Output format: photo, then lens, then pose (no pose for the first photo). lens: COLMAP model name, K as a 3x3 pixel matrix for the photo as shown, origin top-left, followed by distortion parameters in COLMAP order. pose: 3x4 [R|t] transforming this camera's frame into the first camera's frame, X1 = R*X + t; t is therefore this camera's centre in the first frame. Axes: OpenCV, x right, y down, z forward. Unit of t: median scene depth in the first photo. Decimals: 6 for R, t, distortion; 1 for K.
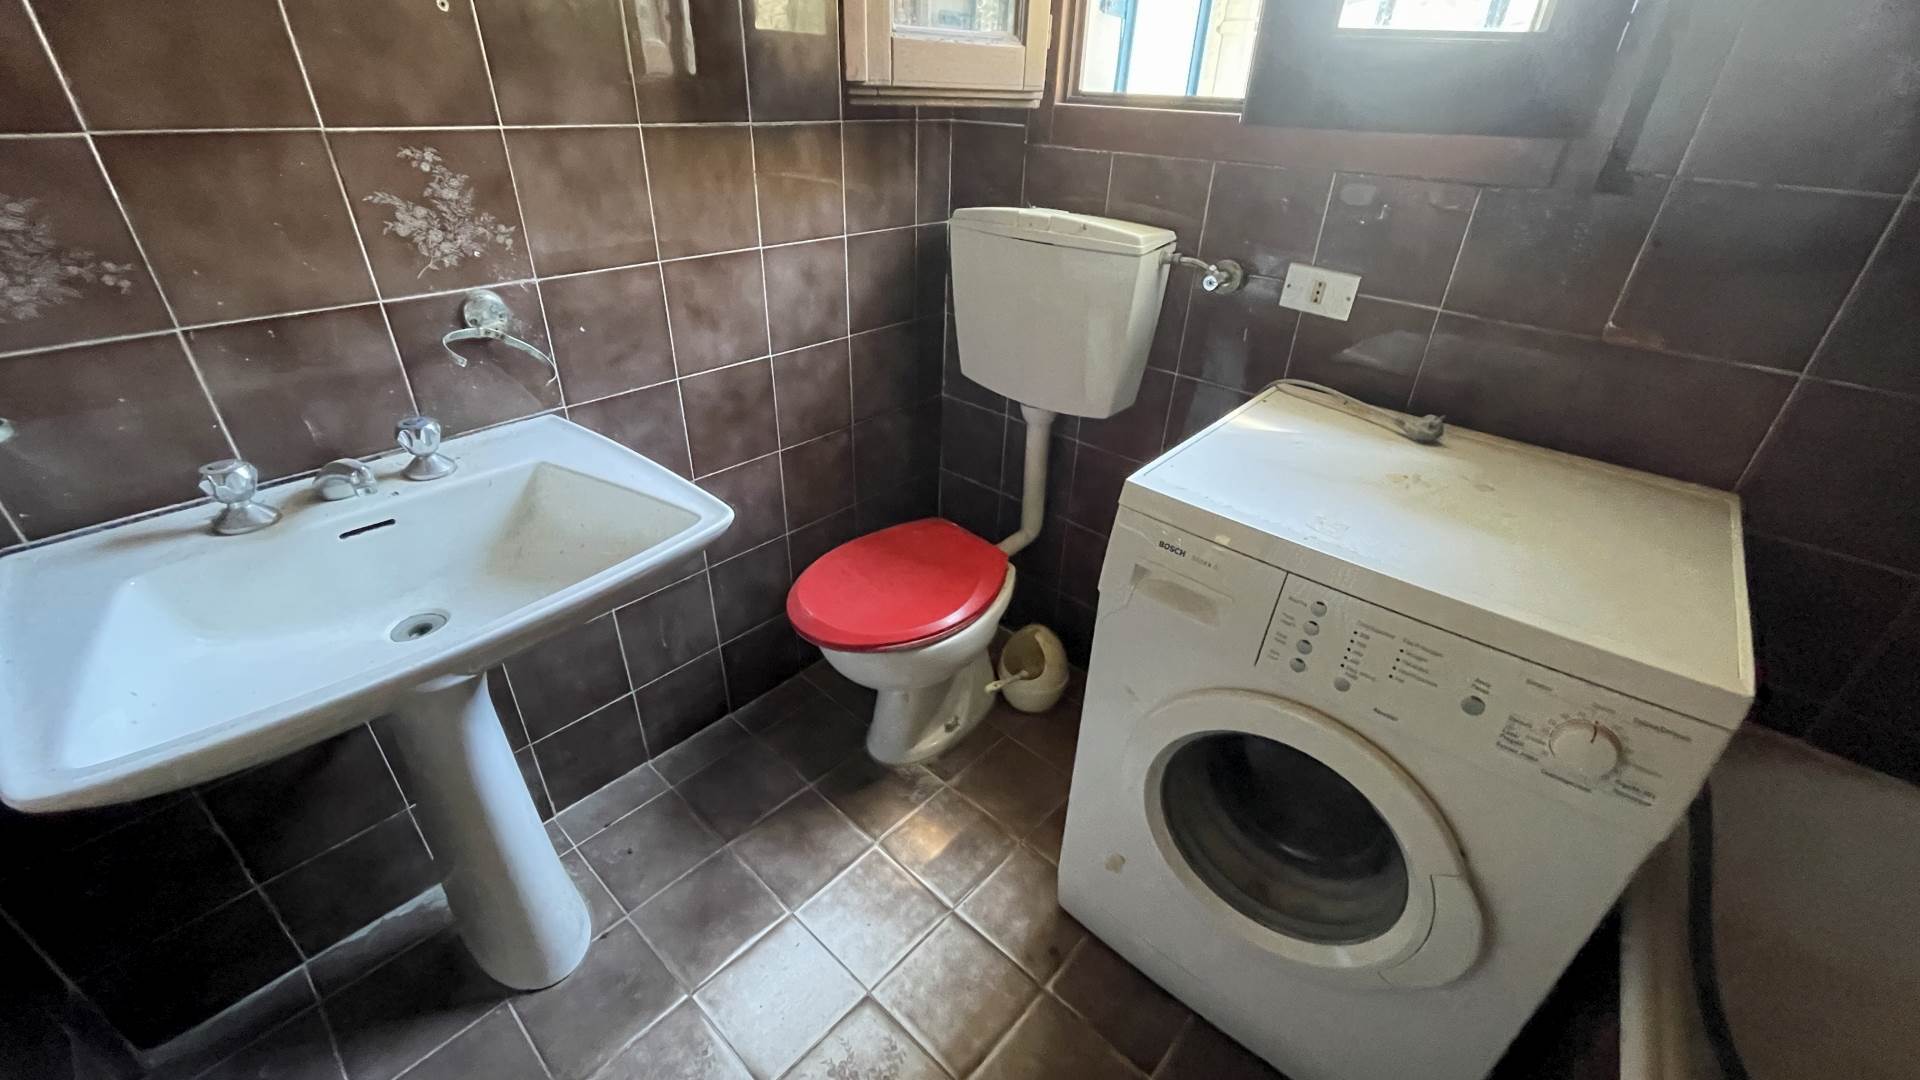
lens RADIAL K [[775.3, 0, 953.1], [0, 775.3, 532.3], [0, 0, 1]] dist [-0.003291, 0.000031]
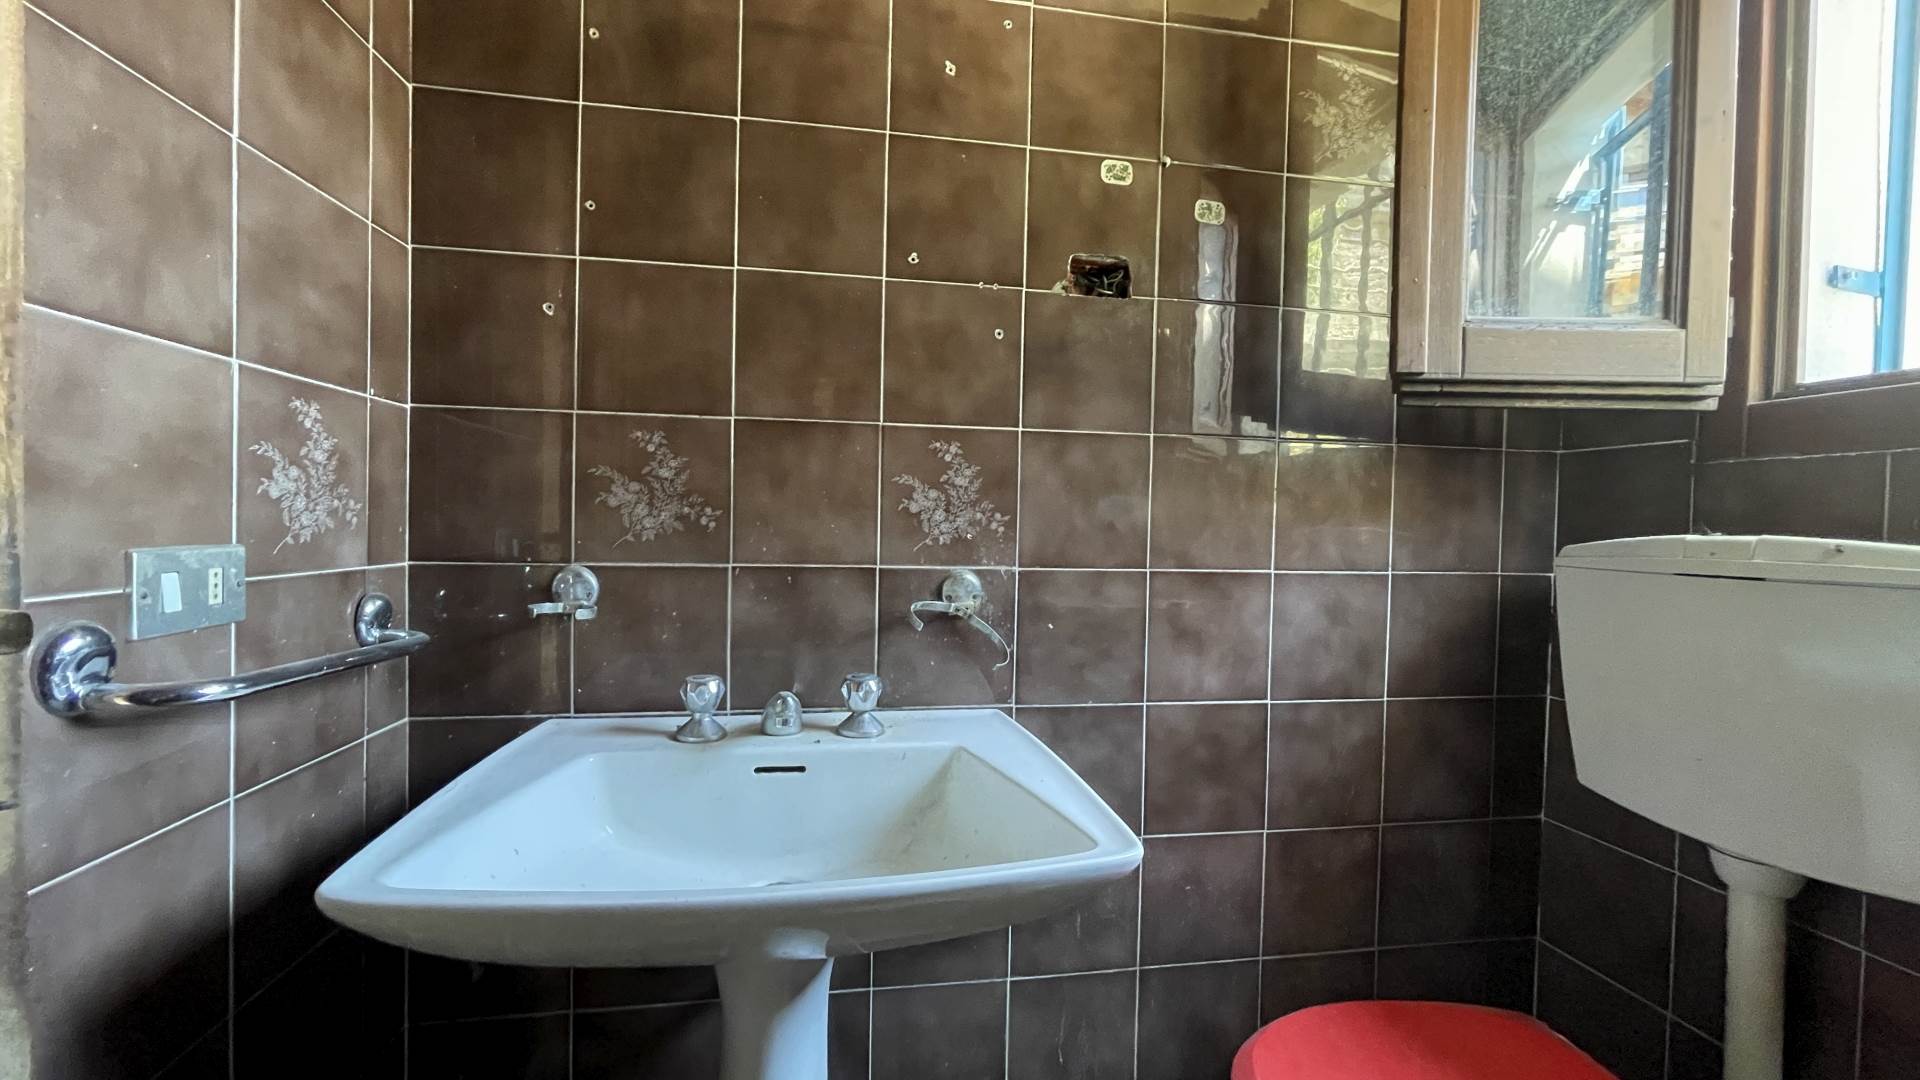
lens RADIAL K [[775.3, 0, 953.1], [0, 775.3, 532.3], [0, 0, 1]] dist [-0.003291, 0.000031]
pose [[0.781882, -0.001691, -0.623425, 0.008065], [-0.308506, 0.867923, -0.389274, 0.037940], [0.541743, 0.496696, 0.678091, 0.252867]]
